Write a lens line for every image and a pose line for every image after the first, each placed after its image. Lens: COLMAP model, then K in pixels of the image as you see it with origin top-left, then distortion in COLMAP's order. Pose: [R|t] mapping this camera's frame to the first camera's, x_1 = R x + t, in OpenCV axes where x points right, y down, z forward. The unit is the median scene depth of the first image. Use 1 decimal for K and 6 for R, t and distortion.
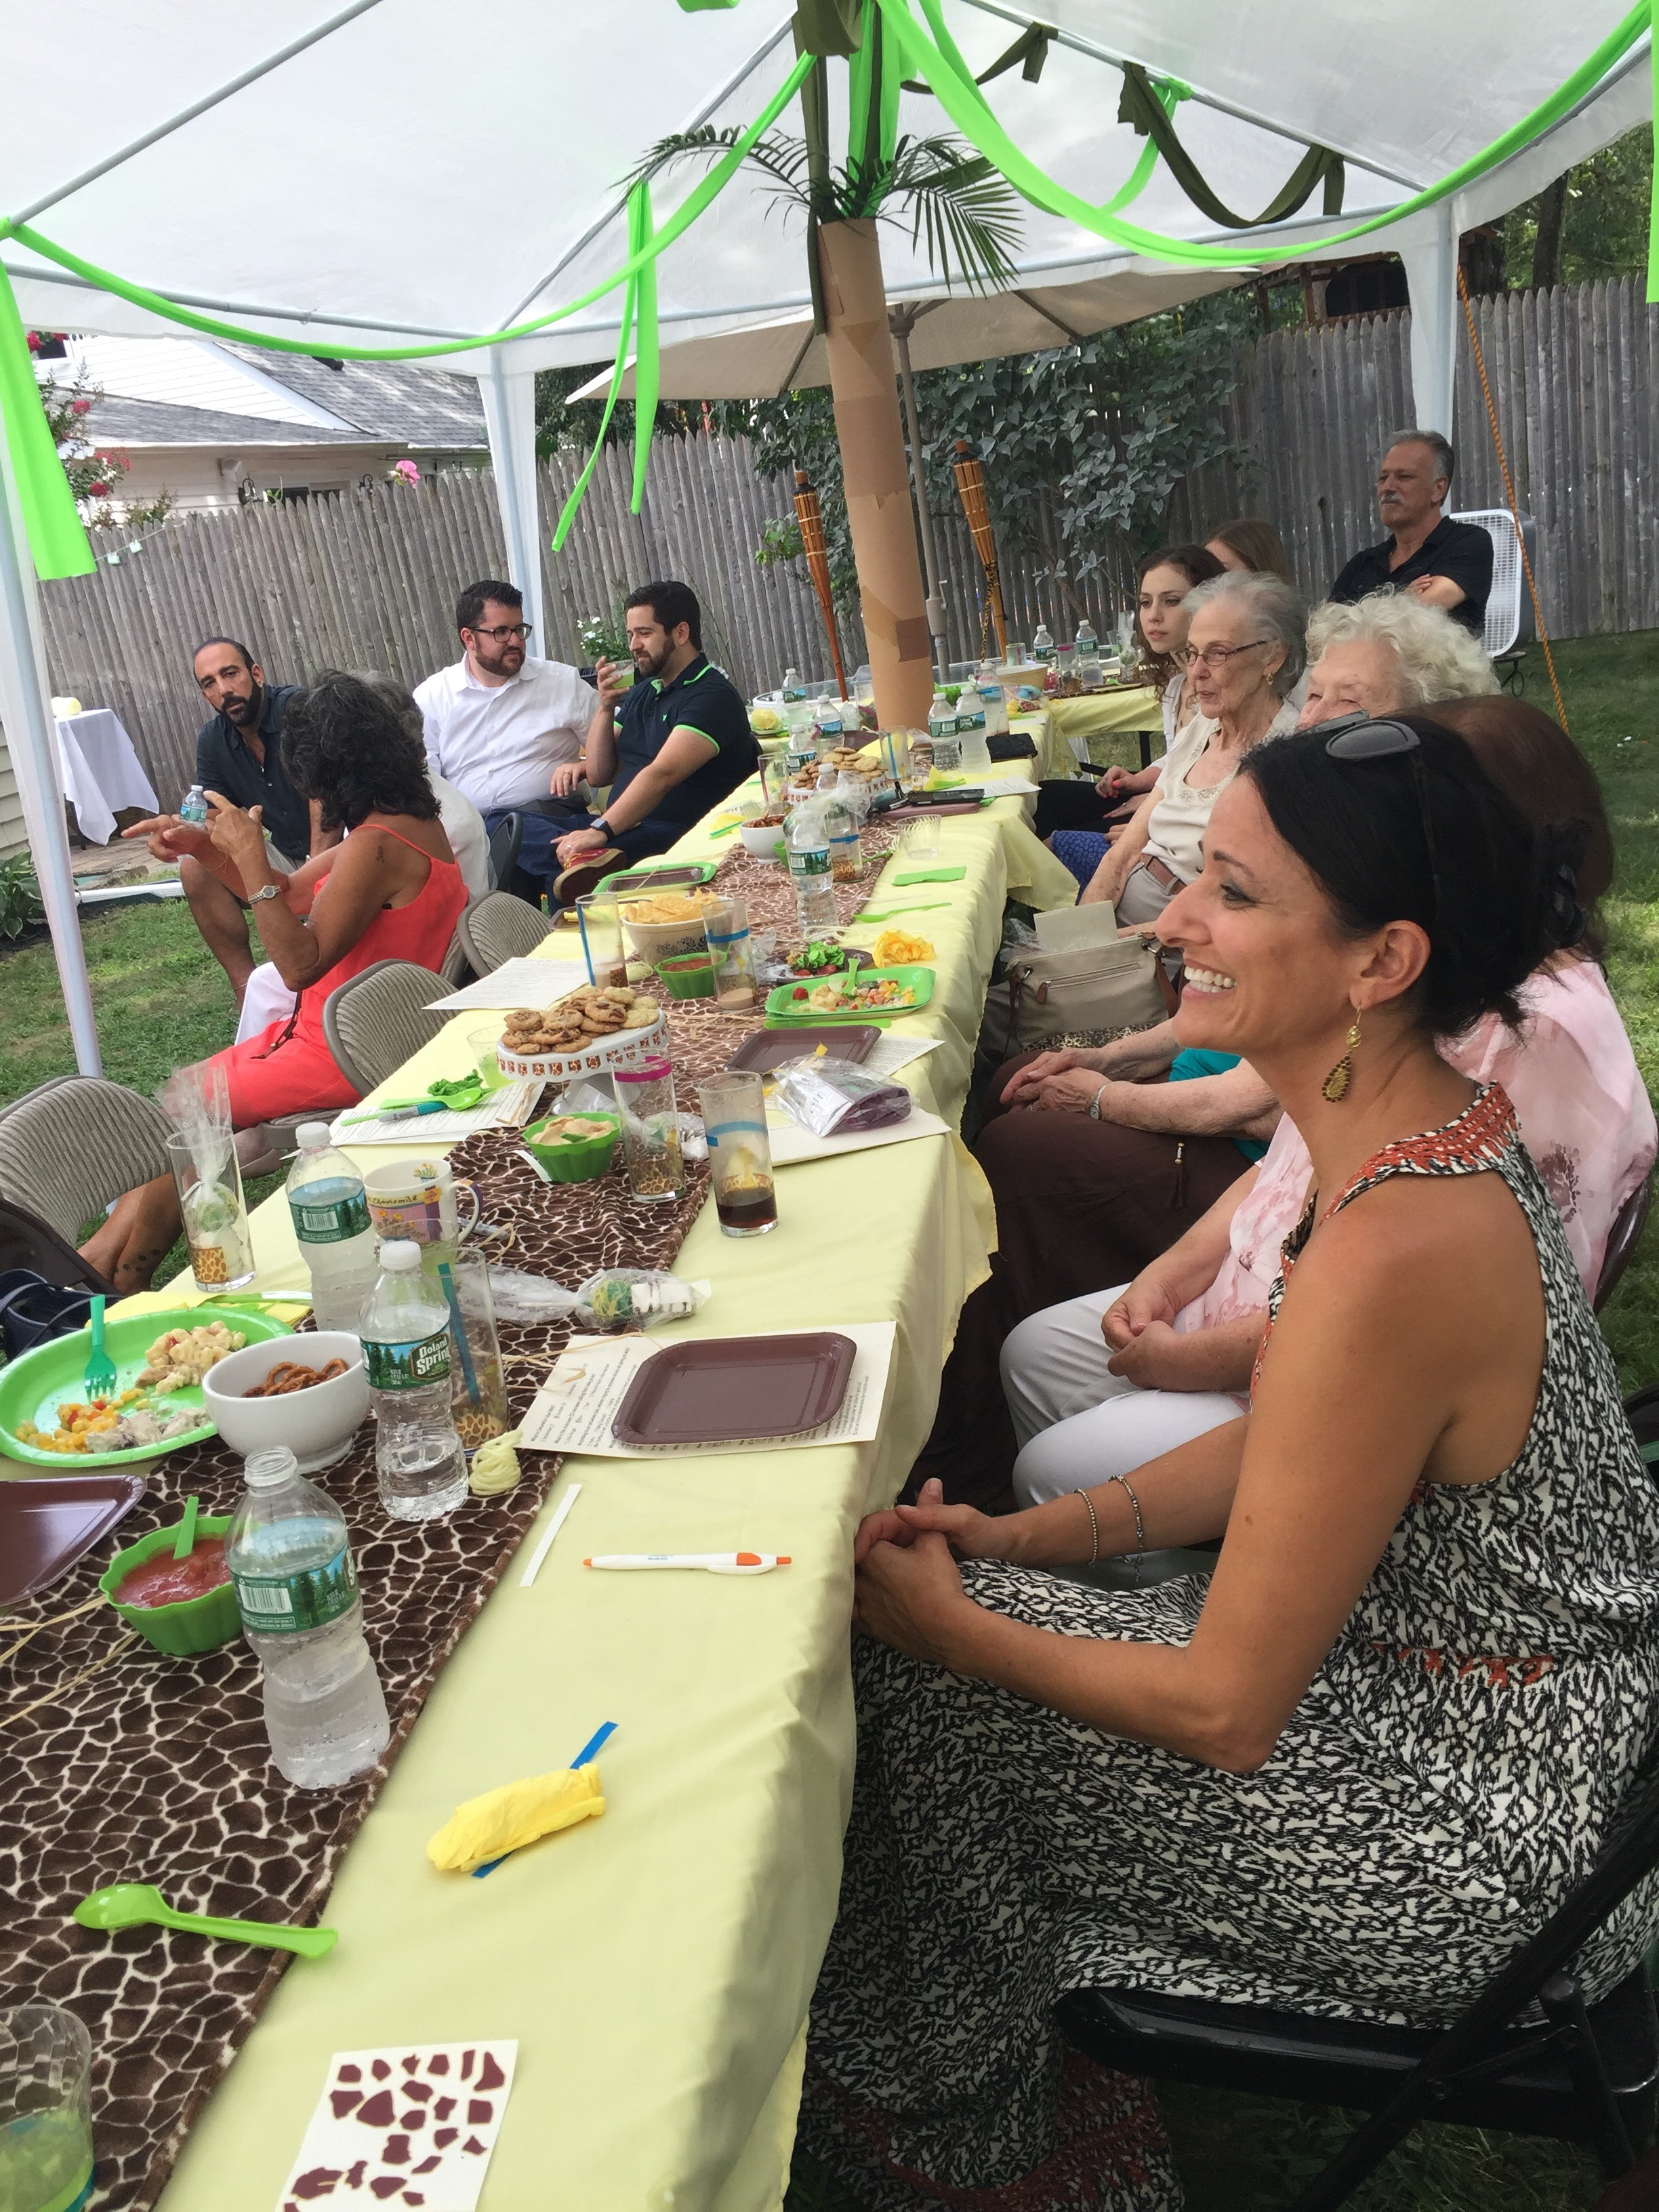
lens RADIAL K [[1892.9, 0, 840.4], [0, 1892.9, 1103.5], [0, 0, 1]] dist [0.101726, -0.166432]
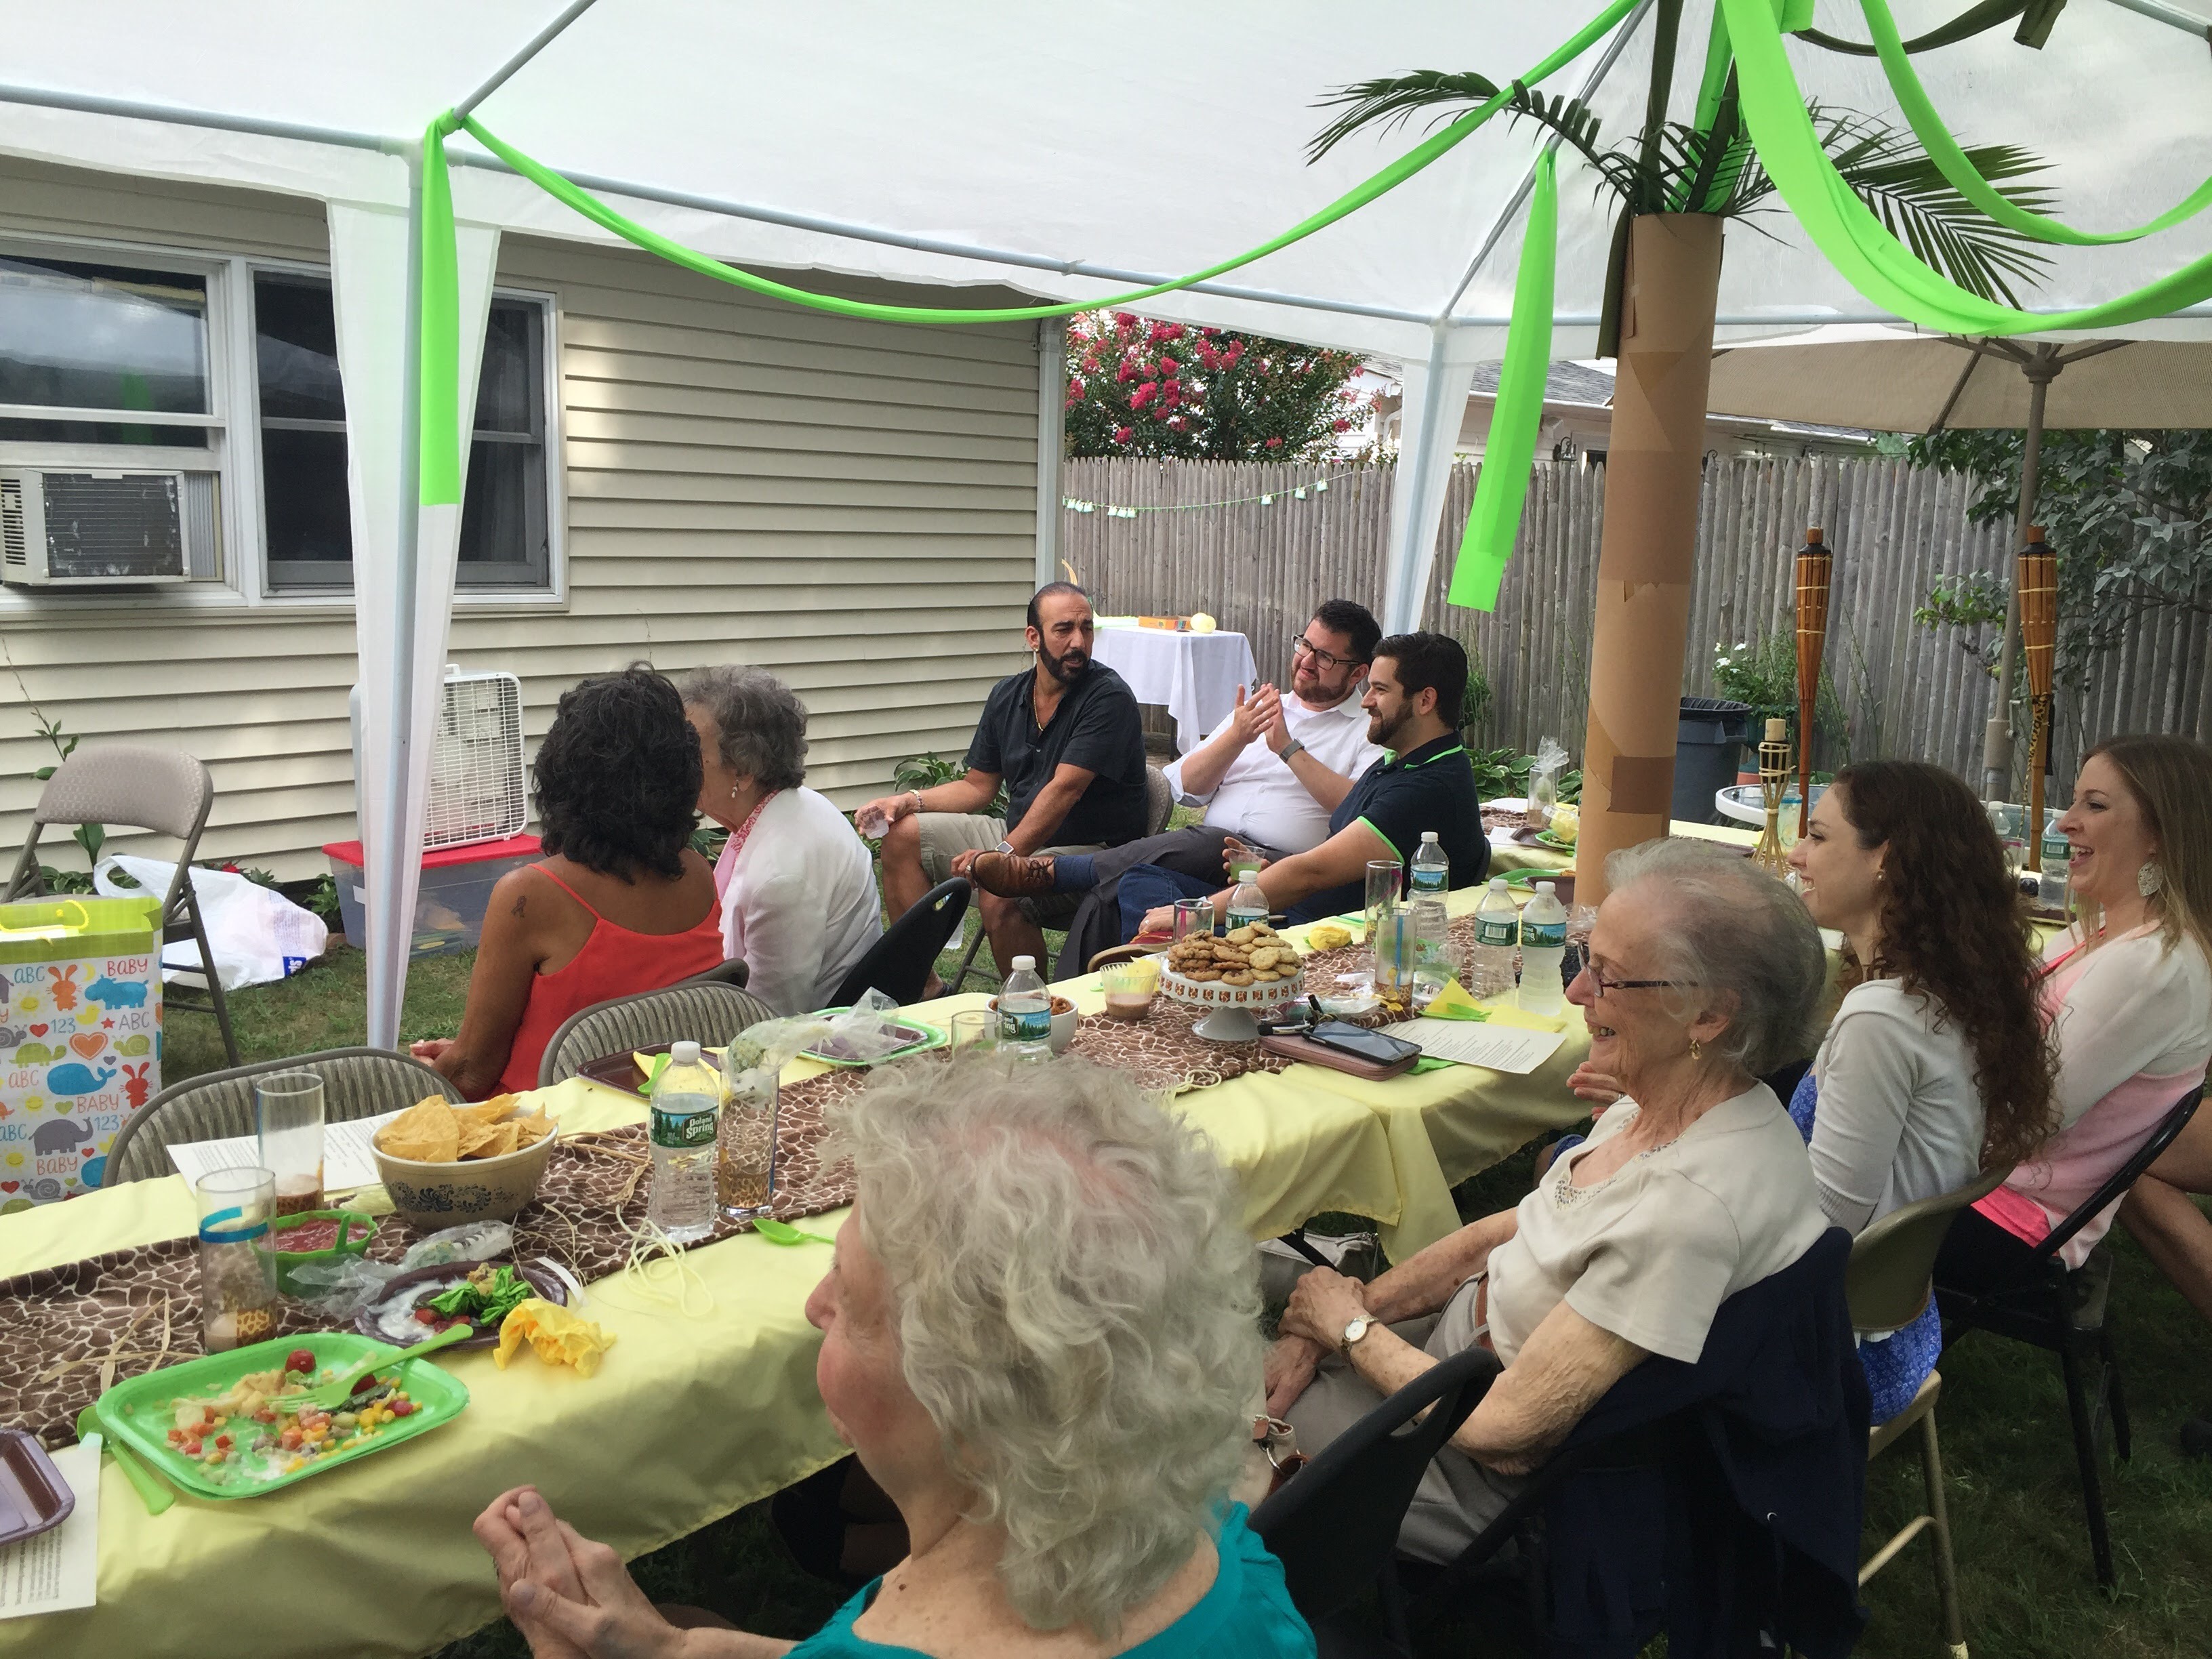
lens RADIAL K [[1901.4, 0, 1125.2], [0, 1901.4, 822.4], [0, 0, 1]] dist [0.089371, -0.135630]
pose [[0.819711, 0.254126, -0.513317, 0.511907], [-0.311649, 0.949801, -0.027454, -0.316903], [0.480572, 0.182479, 0.857760, 0.644676]]
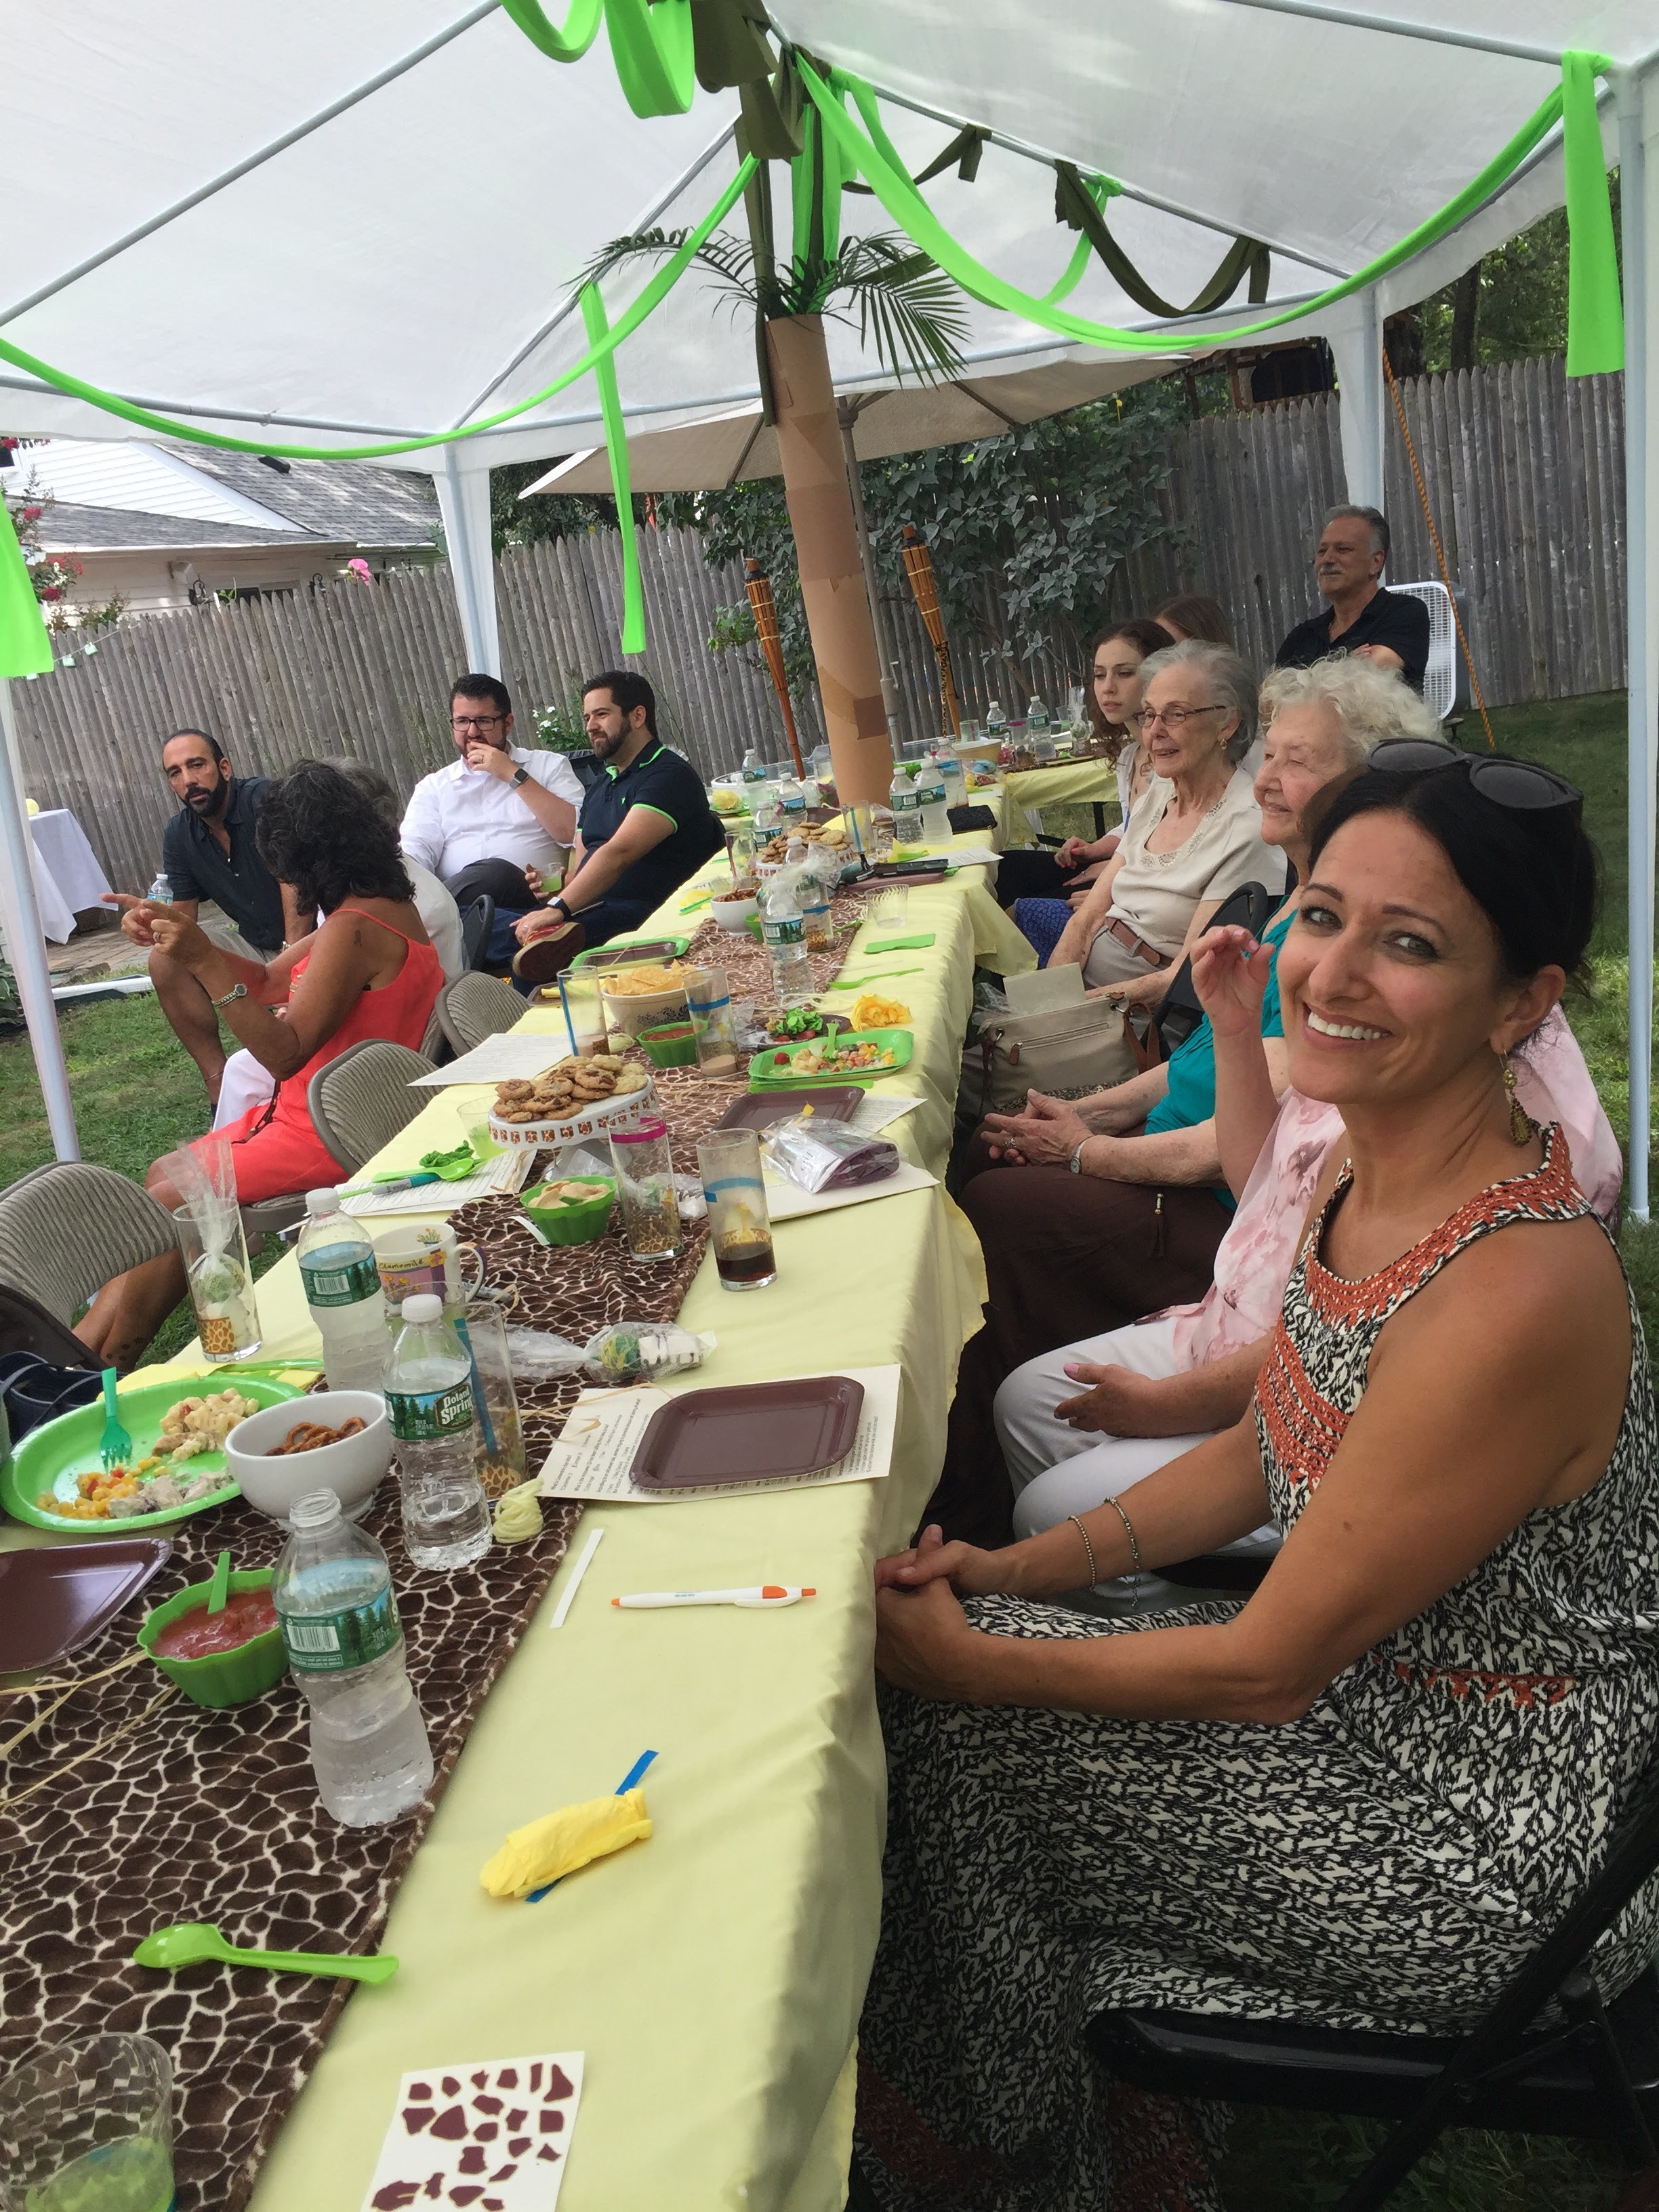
lens RADIAL K [[1901.4, 0, 843.6], [0, 1901.4, 1110.5], [0, 0, 1]] dist [0.089371, -0.135630]
pose [[0.999181, -0.030250, 0.026880, -0.024122], [0.031329, 0.998681, -0.040679, 0.018487], [-0.025614, 0.041488, 0.998811, -0.030137]]
